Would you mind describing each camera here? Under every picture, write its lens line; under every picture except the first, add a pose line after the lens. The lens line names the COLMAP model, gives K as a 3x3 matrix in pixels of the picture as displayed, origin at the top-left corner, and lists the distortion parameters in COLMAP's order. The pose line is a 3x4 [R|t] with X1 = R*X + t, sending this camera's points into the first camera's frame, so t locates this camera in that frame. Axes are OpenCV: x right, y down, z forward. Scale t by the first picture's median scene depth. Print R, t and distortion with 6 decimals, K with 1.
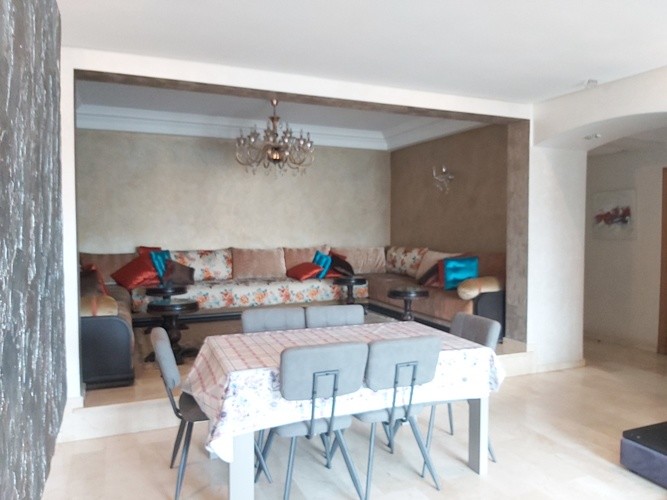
lens RADIAL K [[516.7, 0, 333.5], [0, 516.7, 250.0], [0, 0, 1]] dist [0.065177, -0.128660]
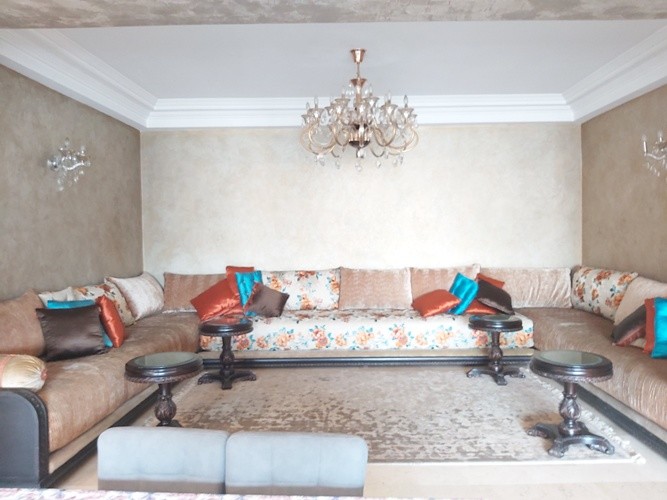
lens RADIAL K [[516.7, 0, 333.5], [0, 516.7, 250.0], [0, 0, 1]] dist [0.065177, -0.128660]
pose [[0.910345, -0.001144, -0.413850, 0.111143], [-0.003754, 0.999932, -0.011020, -0.022411], [0.413834, 0.011586, 0.910279, 0.305730]]
